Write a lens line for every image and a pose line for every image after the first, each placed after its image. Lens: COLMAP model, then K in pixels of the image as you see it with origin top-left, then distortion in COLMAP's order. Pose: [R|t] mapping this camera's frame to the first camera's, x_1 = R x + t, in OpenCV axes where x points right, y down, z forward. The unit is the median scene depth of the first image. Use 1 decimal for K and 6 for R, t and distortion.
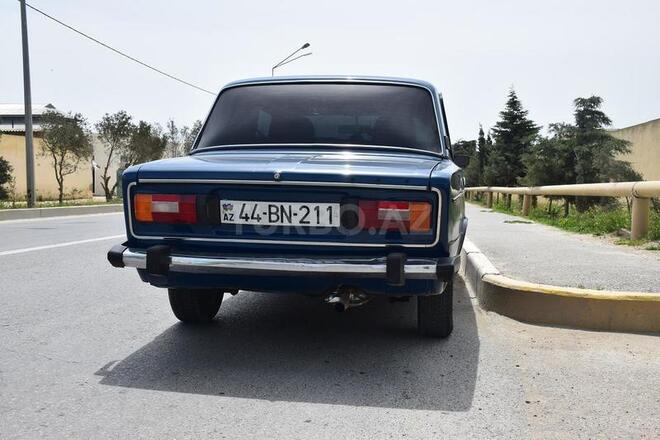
lens RADIAL K [[775.2, 0, 331.7], [0, 775.2, 216.2], [0, 0, 1]] dist [0.073390, 0.000000]
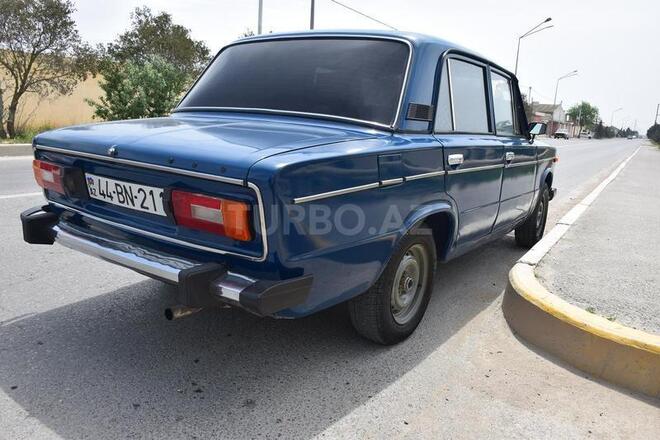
lens RADIAL K [[537.3, 0, 327.2], [0, 537.3, 222.6], [0, 0, 1]] dist [-0.086815, 0.000246]
pose [[0.894420, 0.123622, -0.429804, 0.318761], [-0.061229, 0.985837, 0.156132, -0.063593], [0.443017, -0.113330, 0.889321, 0.464642]]
